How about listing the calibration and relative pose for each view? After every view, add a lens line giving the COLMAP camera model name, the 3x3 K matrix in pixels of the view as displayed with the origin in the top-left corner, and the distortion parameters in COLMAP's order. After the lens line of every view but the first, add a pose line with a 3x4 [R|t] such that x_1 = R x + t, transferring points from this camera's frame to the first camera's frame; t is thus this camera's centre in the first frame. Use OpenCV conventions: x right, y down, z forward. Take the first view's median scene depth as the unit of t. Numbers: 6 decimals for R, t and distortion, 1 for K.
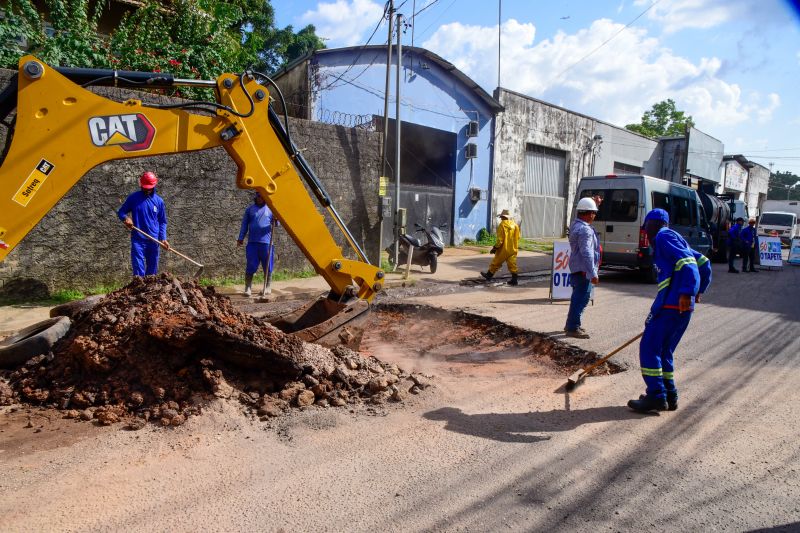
lens RADIAL K [[551.6, 0, 395.0], [0, 551.6, 284.1], [0, 0, 1]] dist [-0.132030, 0.090835]
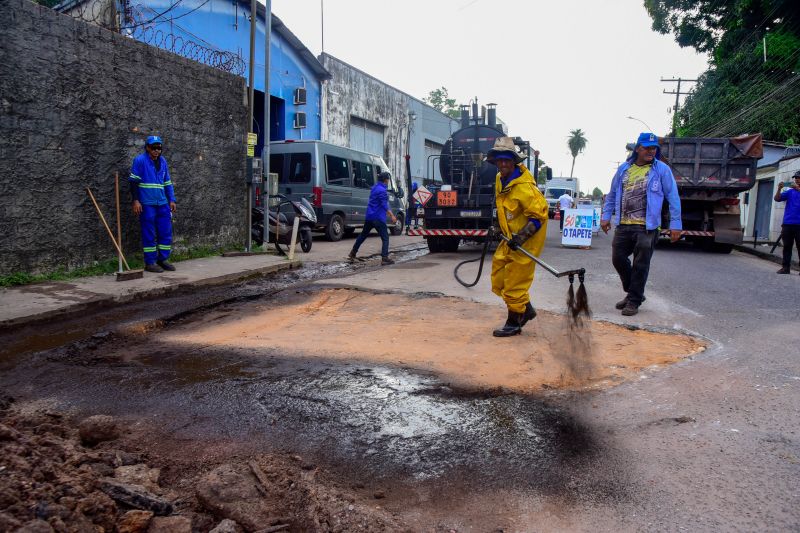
lens RADIAL K [[551.6, 0, 395.0], [0, 551.6, 284.1], [0, 0, 1]] dist [-0.132030, 0.090835]
pose [[0.923171, -0.075989, 0.376803, -0.064473], [0.067199, 0.997074, 0.036438, 0.003132], [-0.378470, -0.008318, 0.925576, 0.093227]]
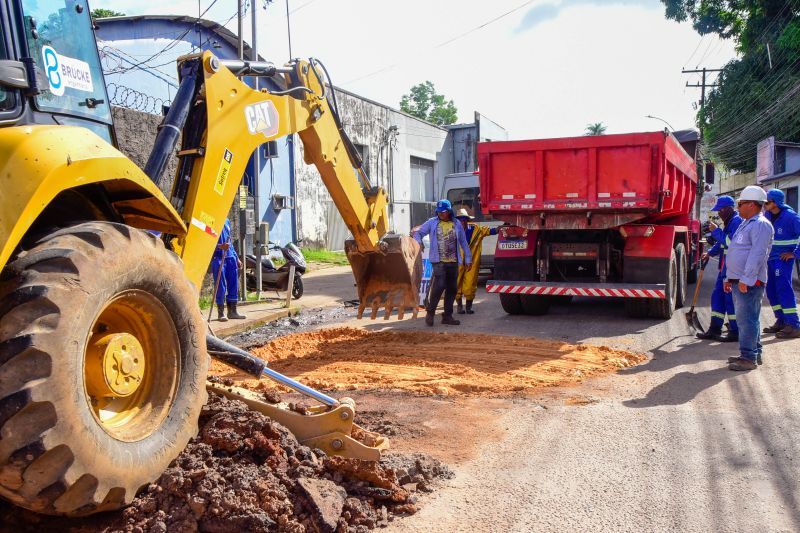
lens RADIAL K [[702.7, 0, 400.0], [0, 702.7, 266.5], [0, 0, 1]] dist [-0.074155, 0.148174]
pose [[0.906974, -0.086685, 0.412169, -0.113319], [0.114996, 0.992376, -0.044337, -0.002145], [-0.405183, 0.087610, 0.910028, -0.008440]]
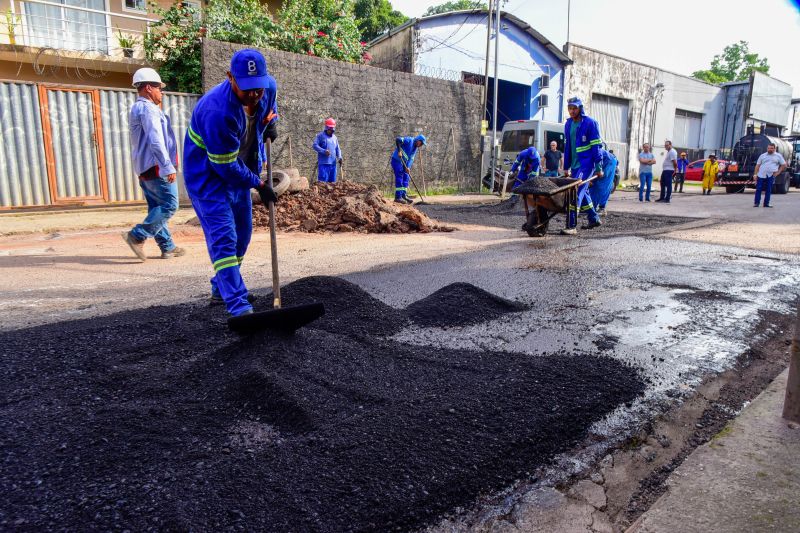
lens RADIAL K [[551.6, 0, 395.0], [0, 551.6, 284.1], [0, 0, 1]] dist [-0.132030, 0.090835]
pose [[0.994901, -0.000532, -0.100851, -0.047162], [0.008289, 0.997034, 0.076520, 0.041851], [0.100511, -0.076966, 0.991955, -0.150528]]
